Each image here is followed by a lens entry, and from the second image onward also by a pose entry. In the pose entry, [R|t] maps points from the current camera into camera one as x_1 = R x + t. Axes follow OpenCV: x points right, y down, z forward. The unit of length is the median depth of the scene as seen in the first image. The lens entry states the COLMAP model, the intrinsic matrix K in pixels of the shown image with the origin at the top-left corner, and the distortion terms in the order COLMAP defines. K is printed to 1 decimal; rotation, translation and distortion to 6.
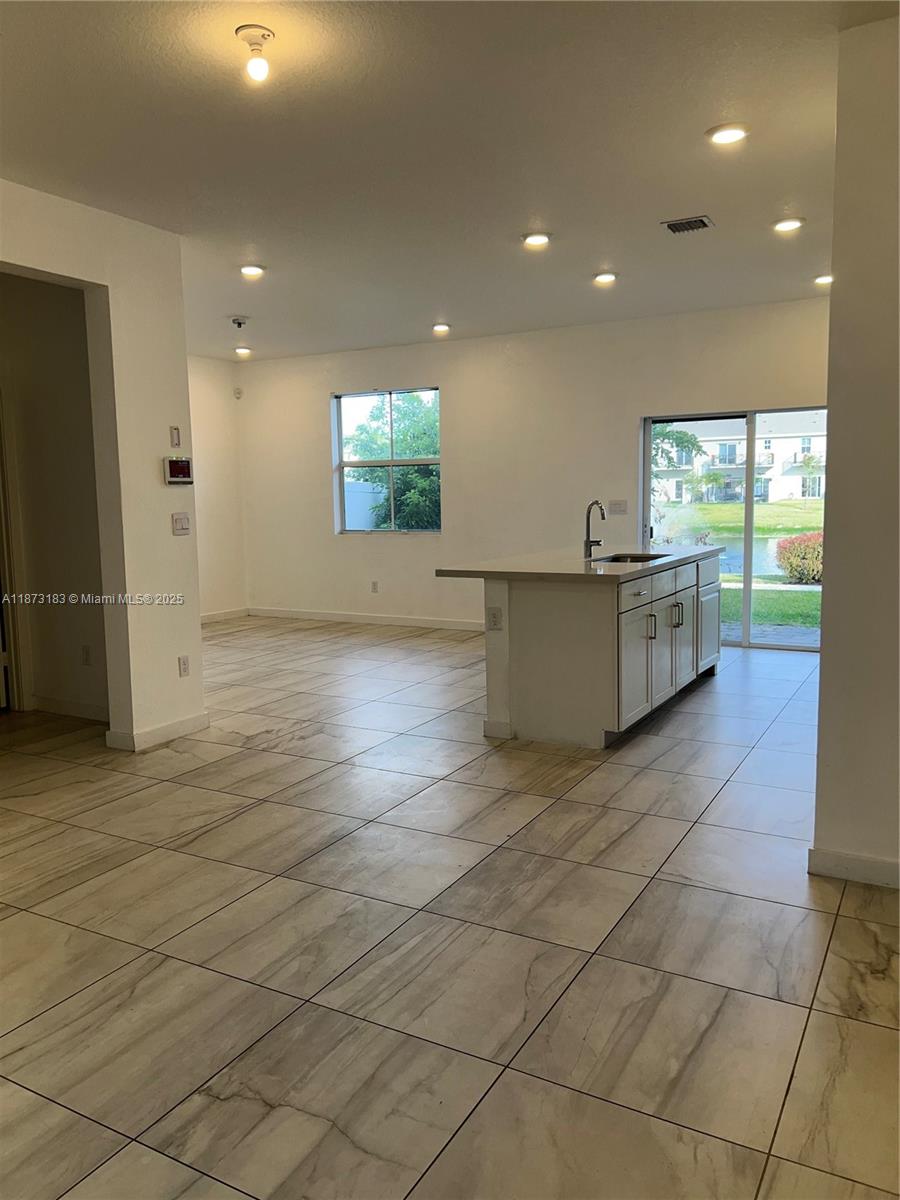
lens RADIAL K [[912.2, 0, 447.0], [0, 912.2, 600.4], [0, 0, 1]] dist [0.053857, -0.025479]
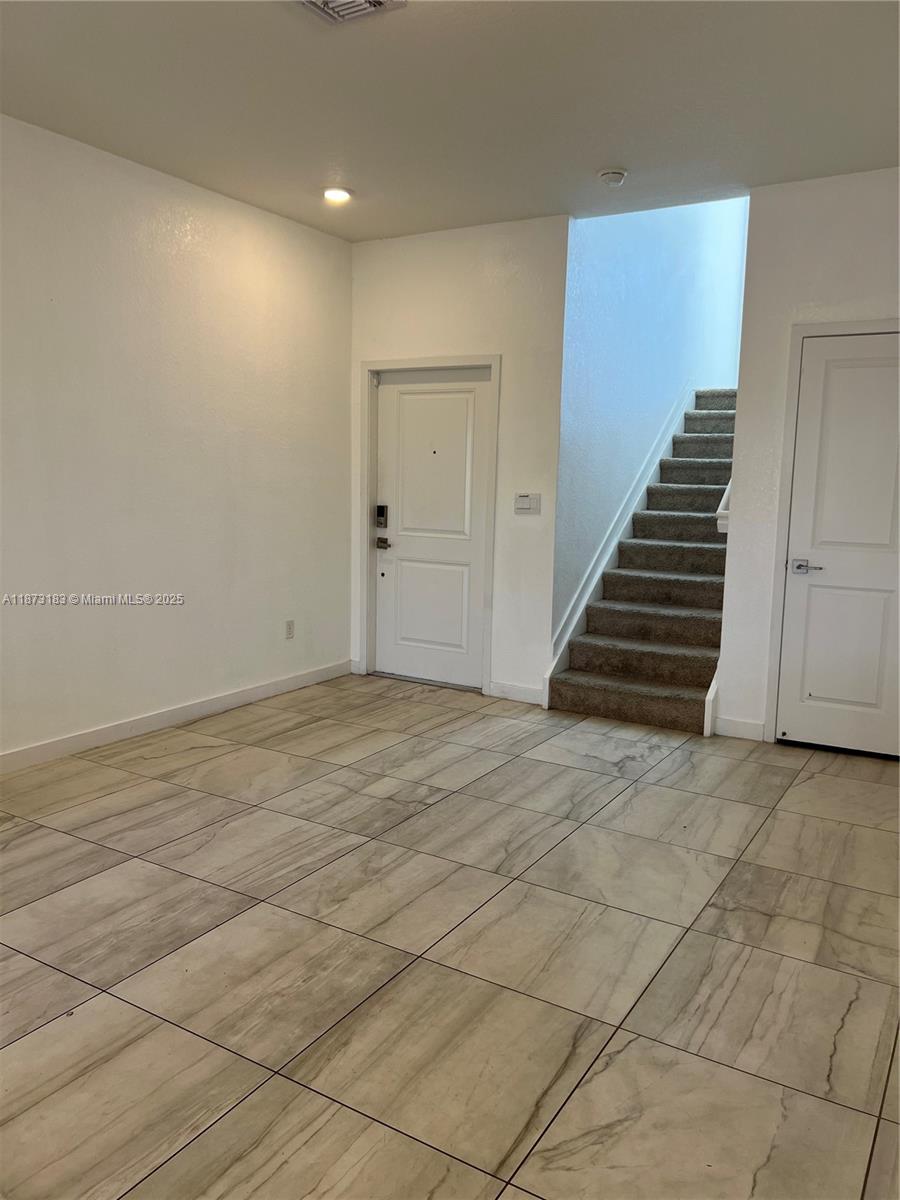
lens RADIAL K [[912.2, 0, 449.2], [0, 912.2, 599.2], [0, 0, 1]] dist [0.053857, -0.025479]
pose [[-0.999332, -0.002644, 0.036453, -0.241693], [0.006725, 0.967045, 0.254517, -0.201279], [-0.035925, 0.254592, -0.966381, 1.715985]]
